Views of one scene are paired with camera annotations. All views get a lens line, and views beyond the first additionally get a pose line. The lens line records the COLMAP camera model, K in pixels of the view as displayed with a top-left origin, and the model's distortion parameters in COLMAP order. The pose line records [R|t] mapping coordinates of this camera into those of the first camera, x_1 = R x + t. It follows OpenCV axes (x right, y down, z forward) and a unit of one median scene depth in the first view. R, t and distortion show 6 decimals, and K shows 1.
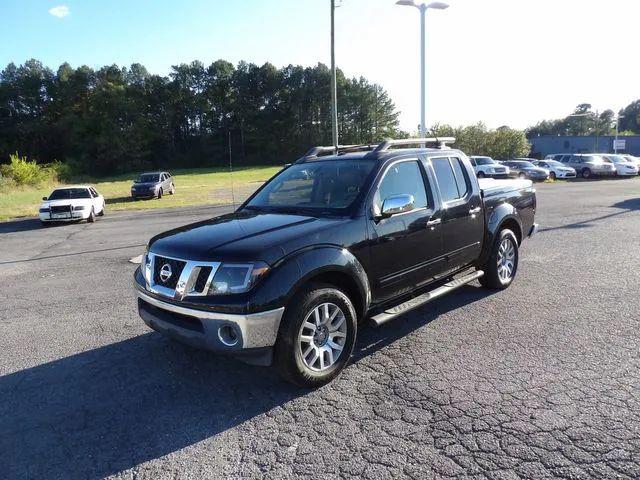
lens RADIAL K [[458.3, 0, 316.3], [0, 458.3, 242.6], [0, 0, 1]] dist [-0.019129, 0.021269]
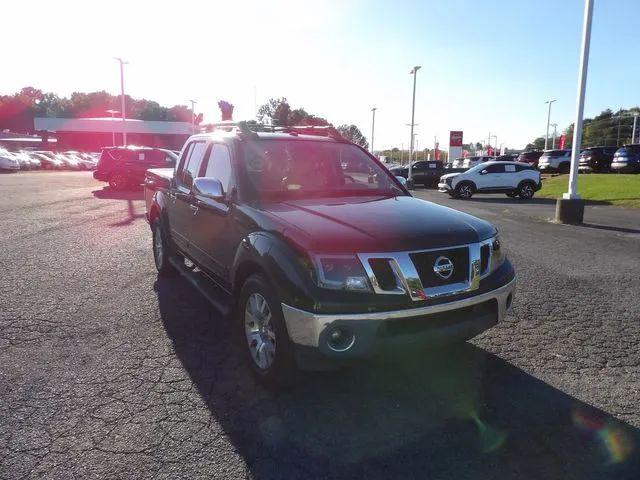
lens RADIAL K [[458.3, 0, 330.2], [0, 458.3, 238.8], [0, 0, 1]] dist [-0.019129, 0.021269]
pose [[0.229232, -0.109202, 0.967227, -0.199654], [0.108401, 0.990370, 0.086124, -0.013232], [-0.967317, 0.085106, 0.238862, 0.171088]]
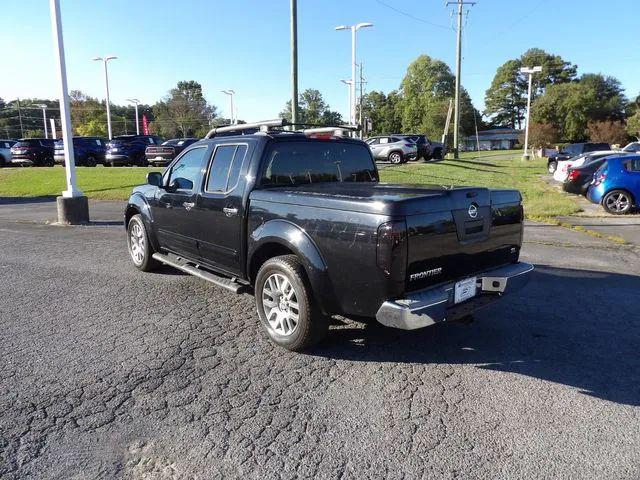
lens RADIAL K [[459.6, 0, 323.1], [0, 459.6, 238.7], [0, 0, 1]] dist [-0.032341, 0.031292]
pose [[-0.787651, -0.061281, 0.613066, -0.113395], [0.115100, 0.962889, 0.244126, -0.027675], [-0.605275, 0.262850, -0.751367, 0.238441]]
